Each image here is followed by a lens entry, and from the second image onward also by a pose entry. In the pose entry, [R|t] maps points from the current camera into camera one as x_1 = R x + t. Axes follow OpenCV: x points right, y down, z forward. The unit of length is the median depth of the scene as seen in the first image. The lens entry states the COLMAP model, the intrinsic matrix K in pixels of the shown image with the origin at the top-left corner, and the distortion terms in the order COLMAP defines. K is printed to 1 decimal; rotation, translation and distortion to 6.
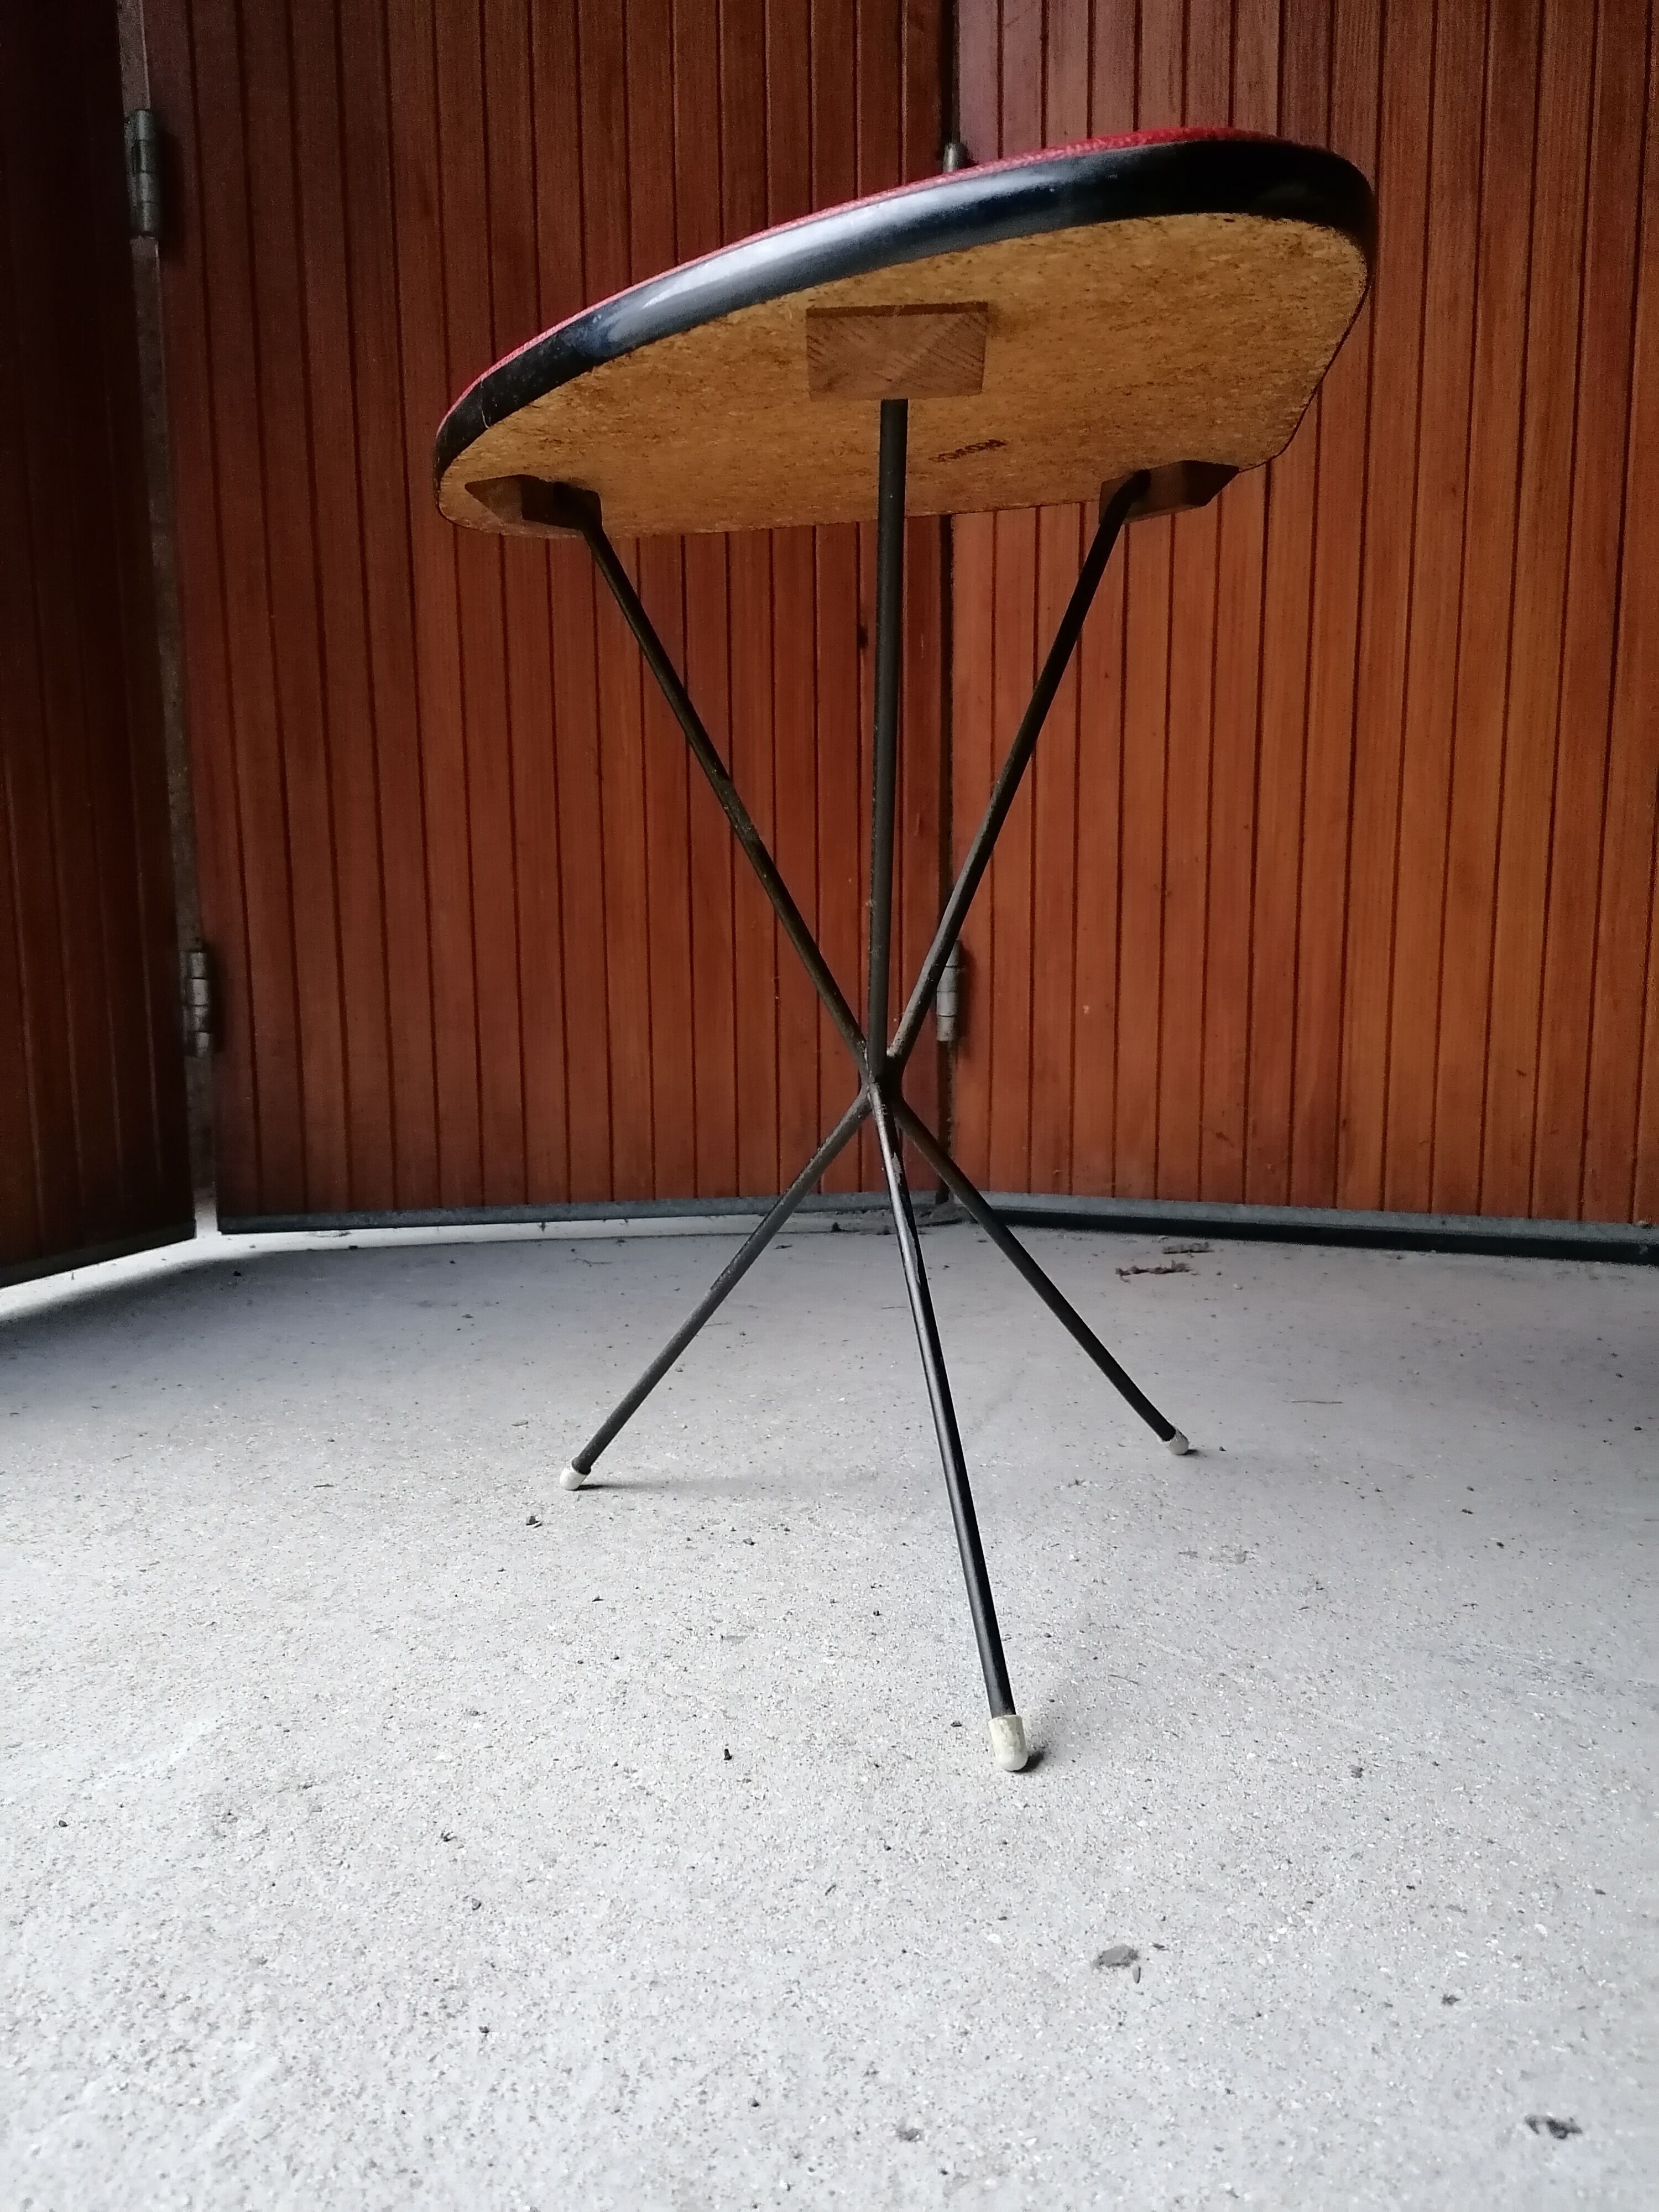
lens RADIAL K [[1654.3, 0, 829.5], [0, 1654.3, 1106.0], [0, 0, 1]] dist [0.090836, -0.127504]
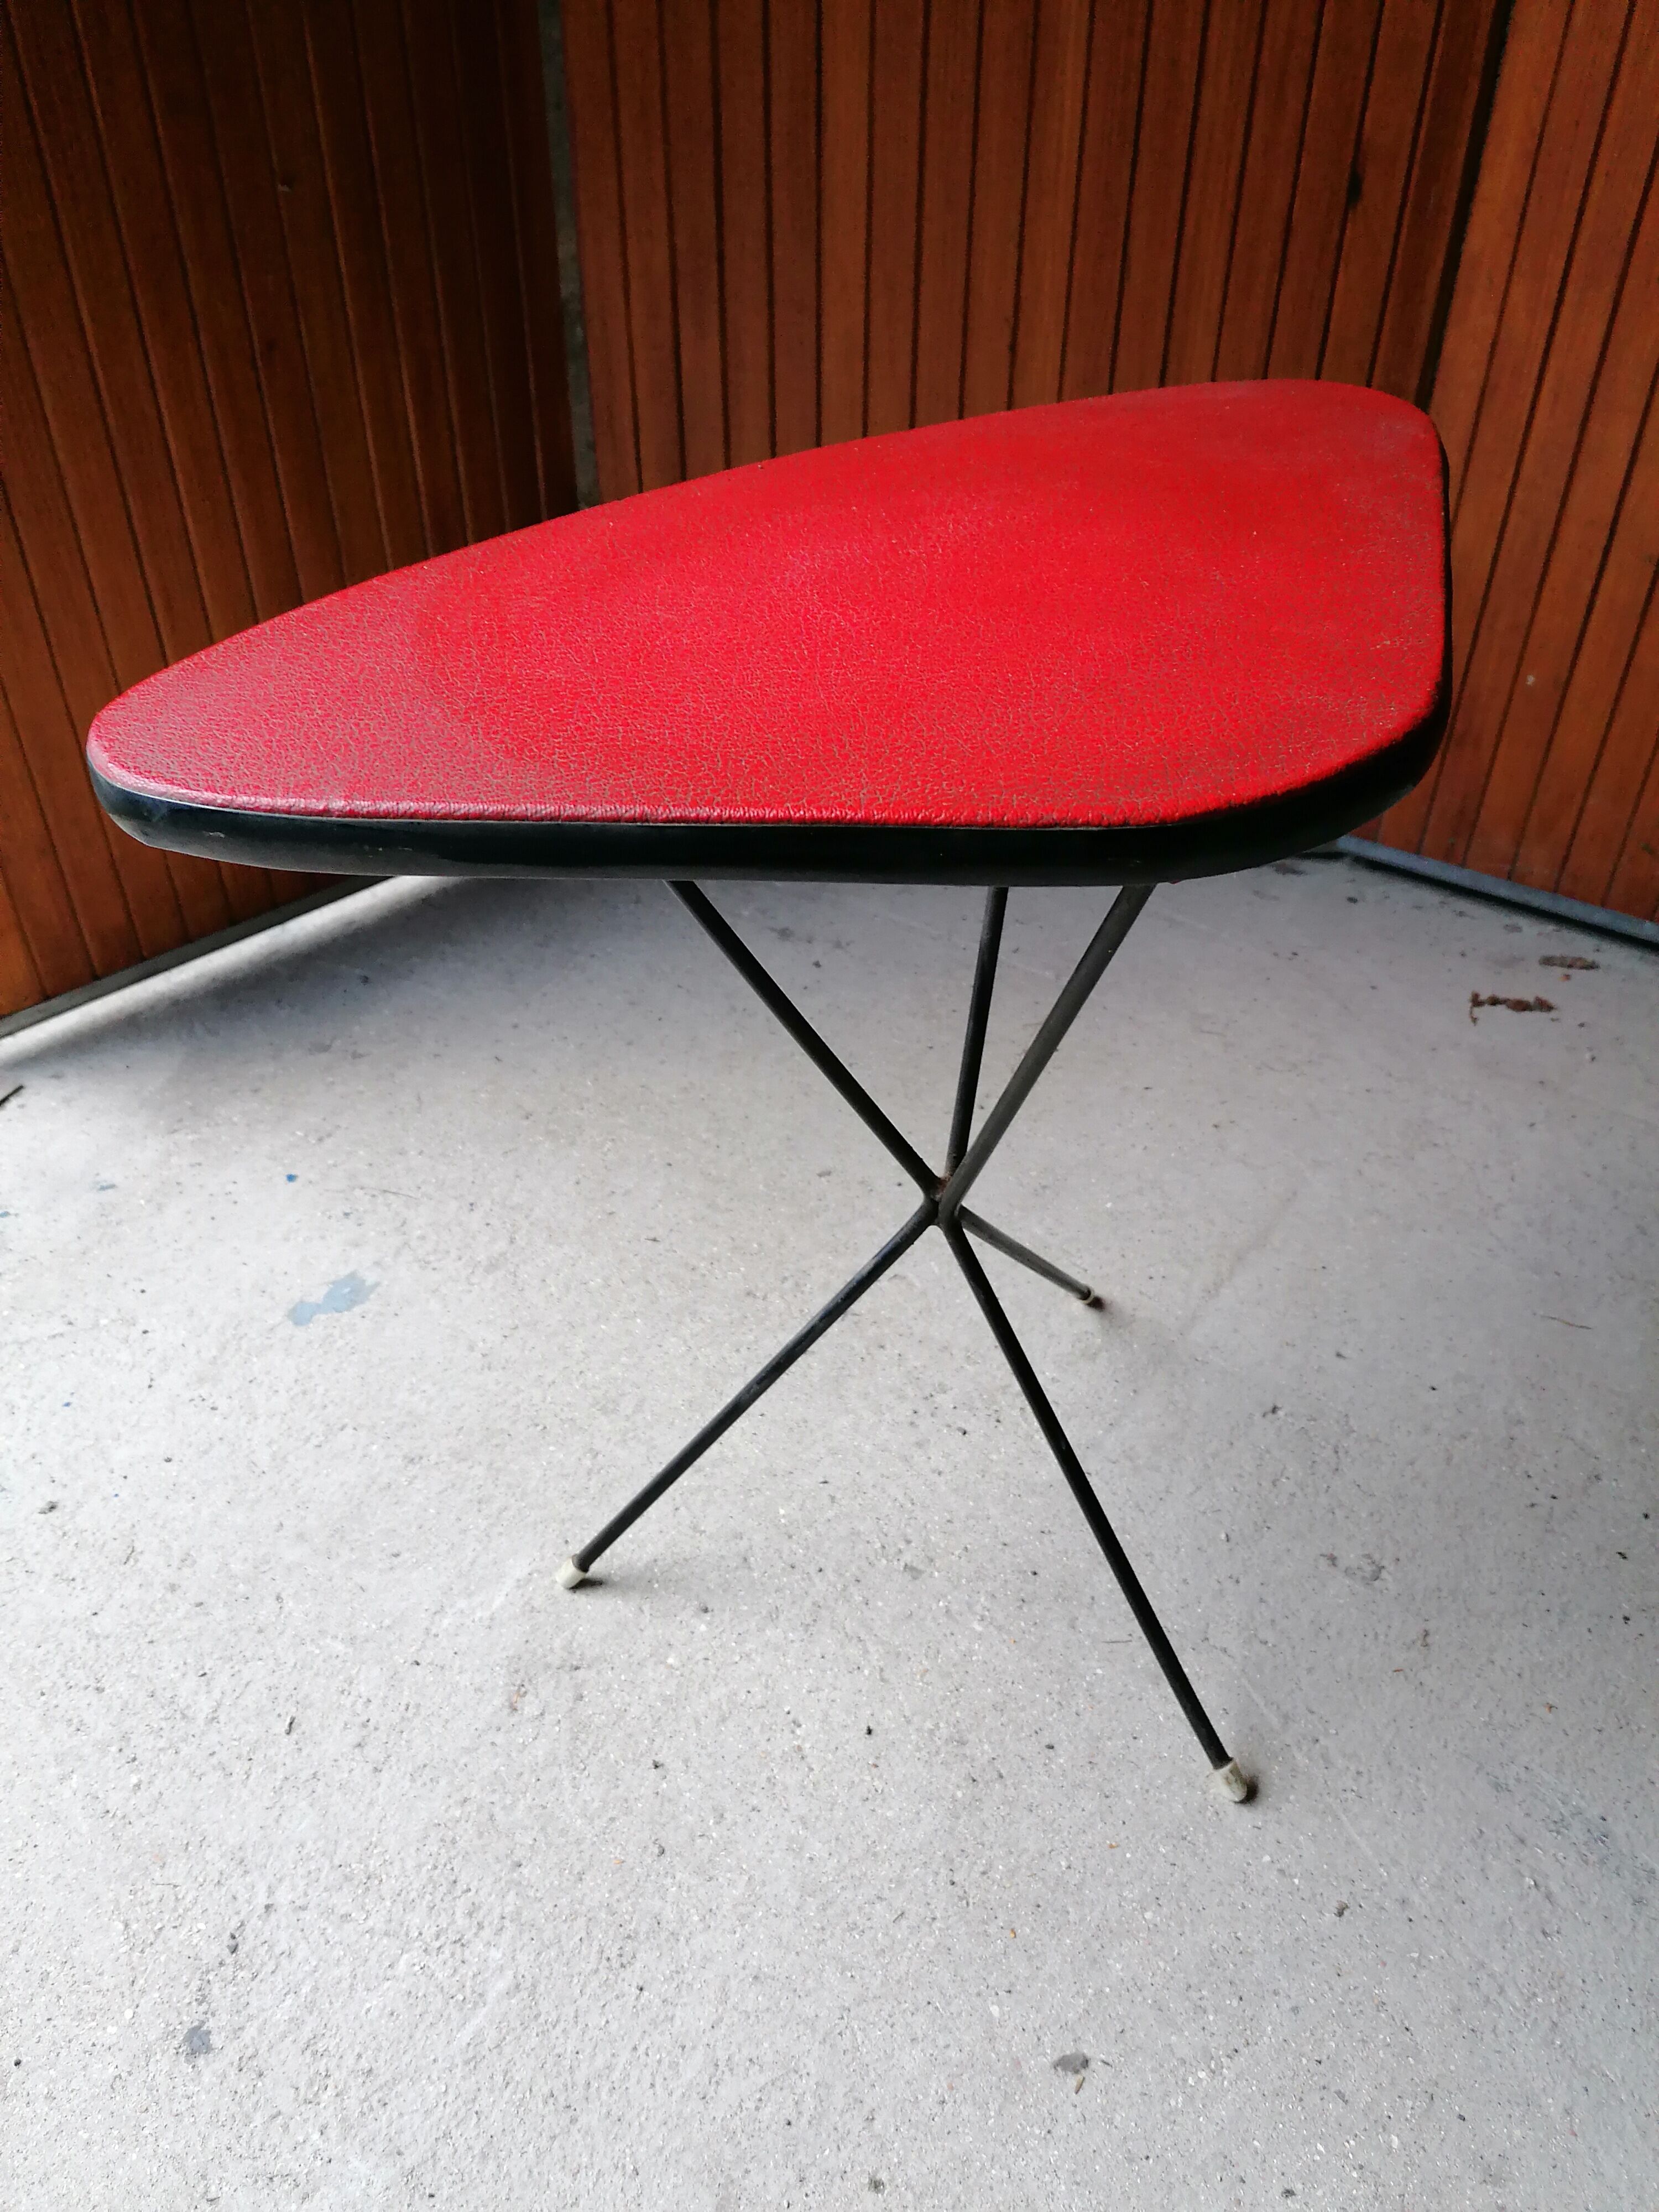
lens RADIAL K [[1654.3, 0, 829.5], [0, 1654.3, 1106.0], [0, 0, 1]] dist [0.090836, -0.127504]
pose [[0.954302, 0.191615, -0.229327, 0.134875], [-0.055121, 0.867076, 0.495116, -0.794278], [0.293716, -0.459850, 0.838015, 0.125108]]
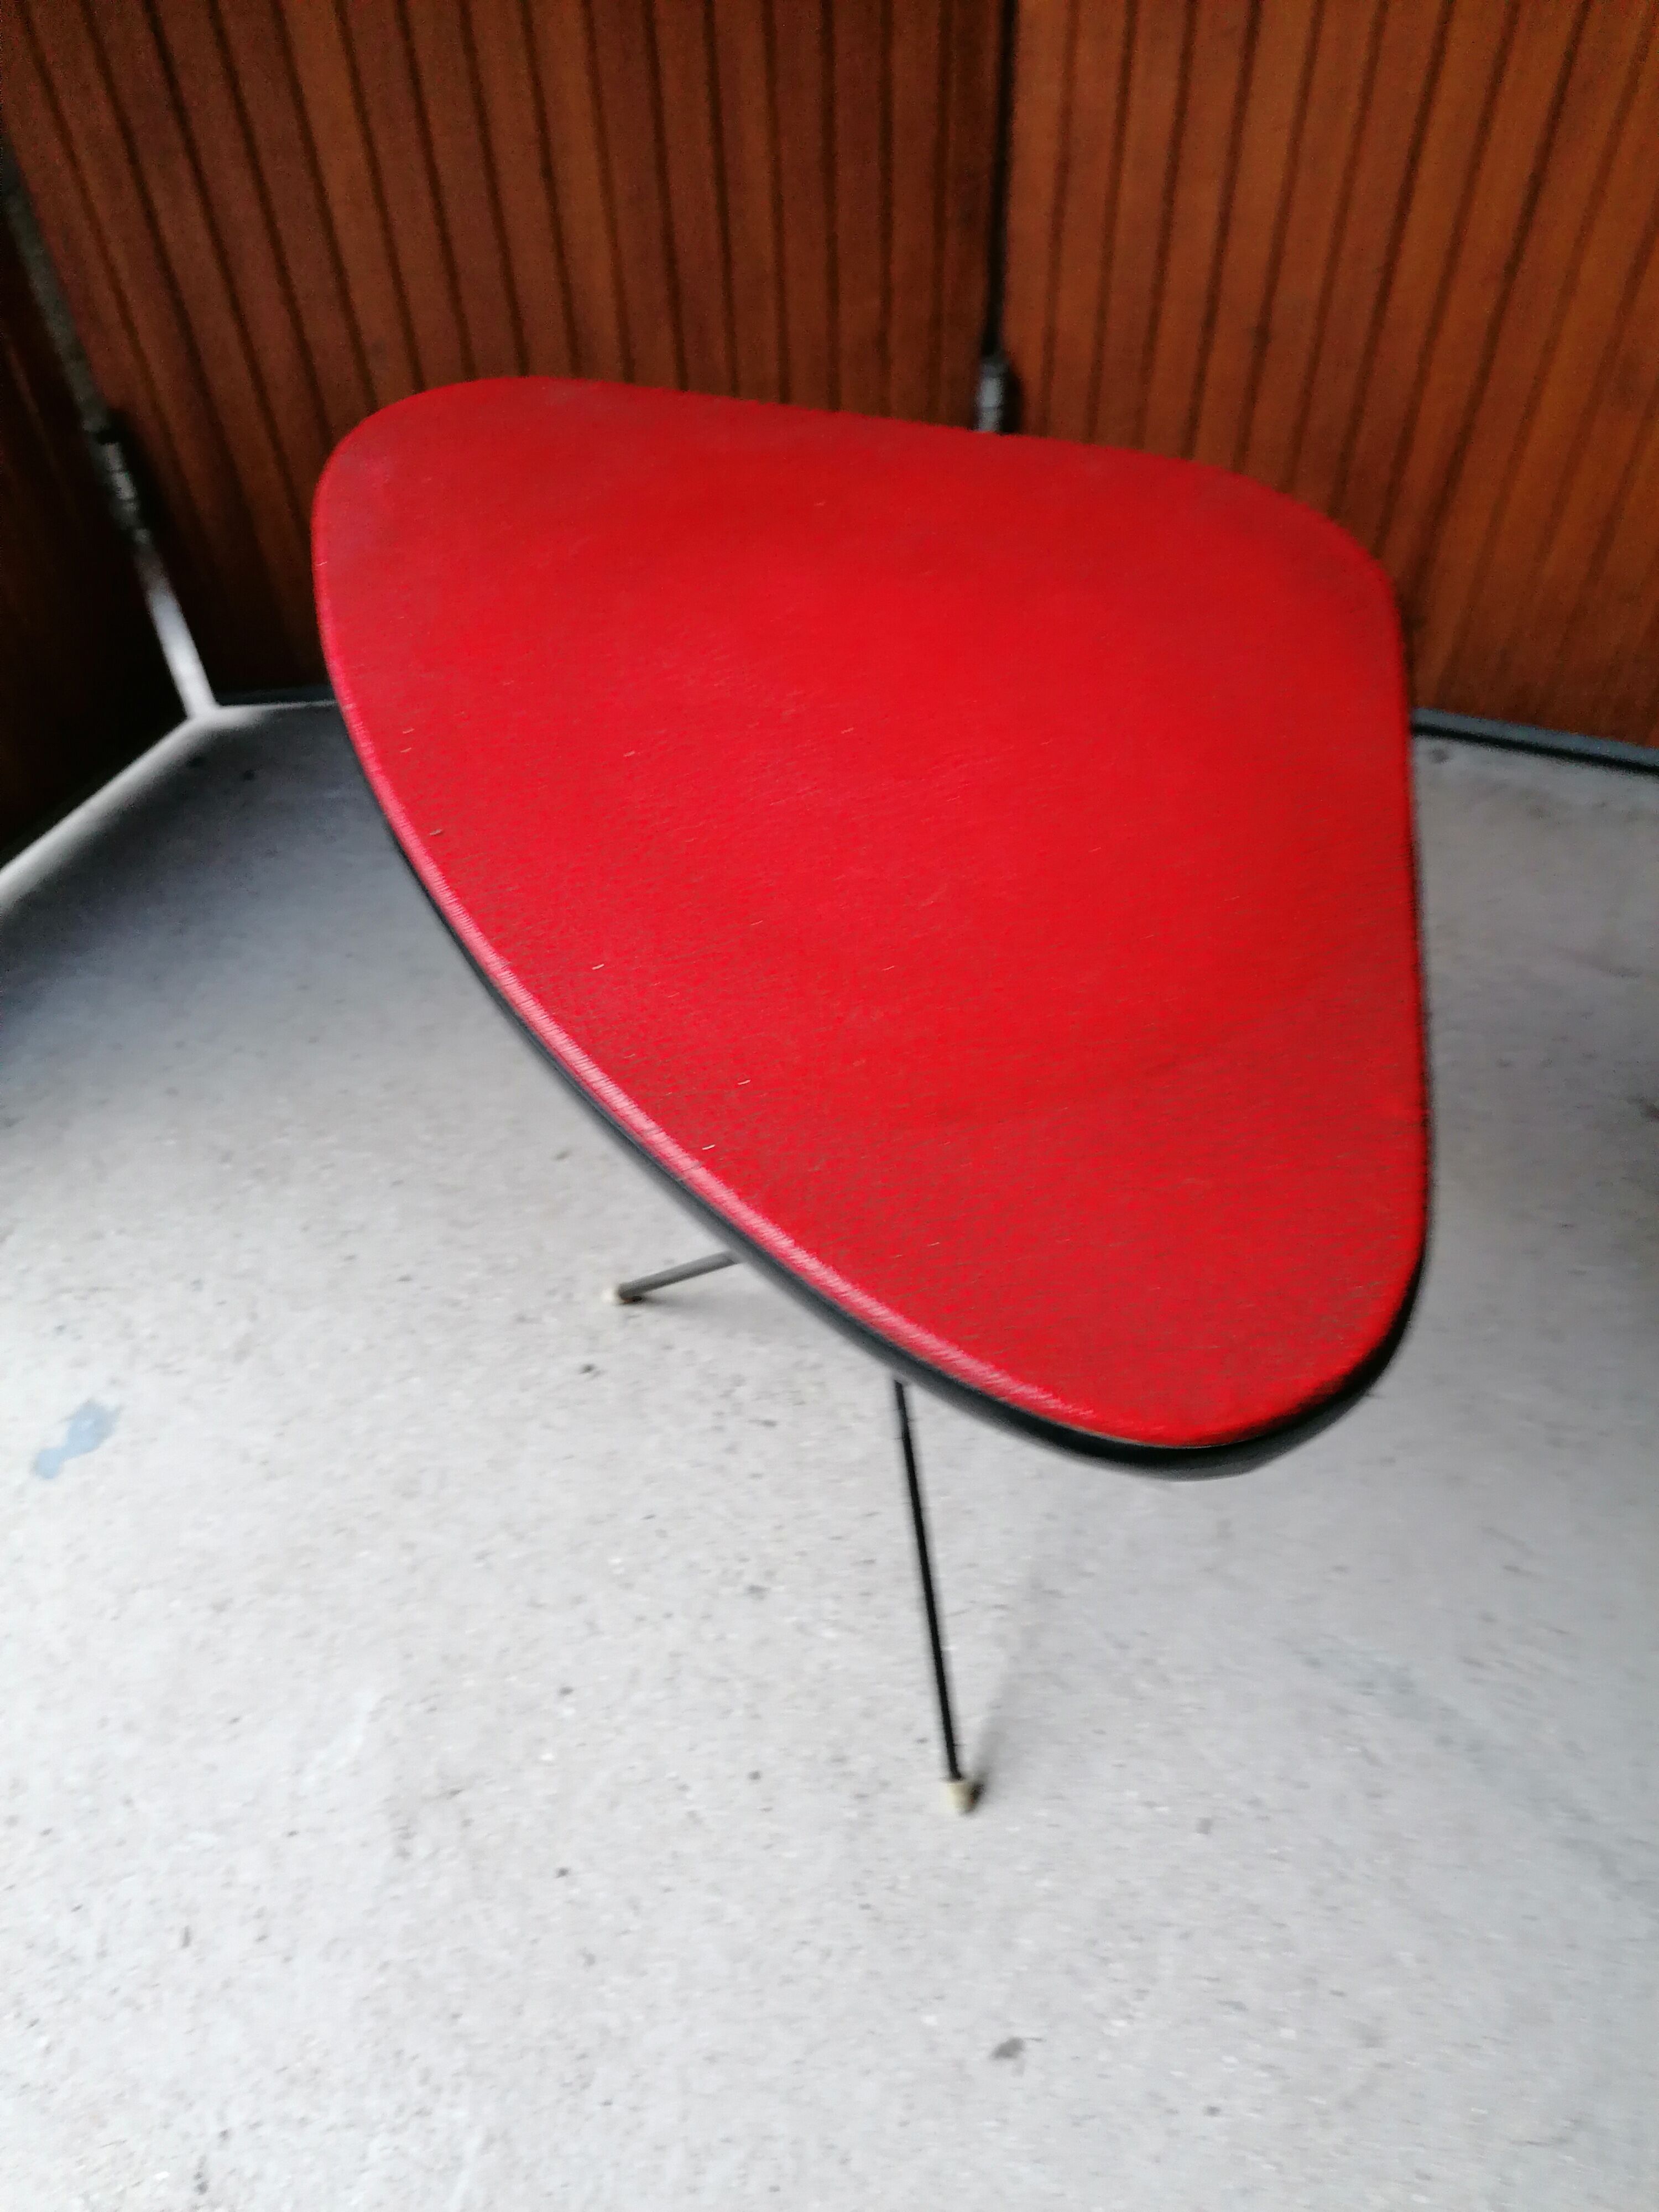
lens RADIAL K [[1654.3, 0, 829.5], [0, 1654.3, 1106.0], [0, 0, 1]] dist [0.090836, -0.127504]
pose [[0.999672, 0.006088, -0.024877, 0.037015], [0.011878, 0.750337, 0.660949, -1.075601], [0.022690, -0.661028, 0.750018, 0.377183]]
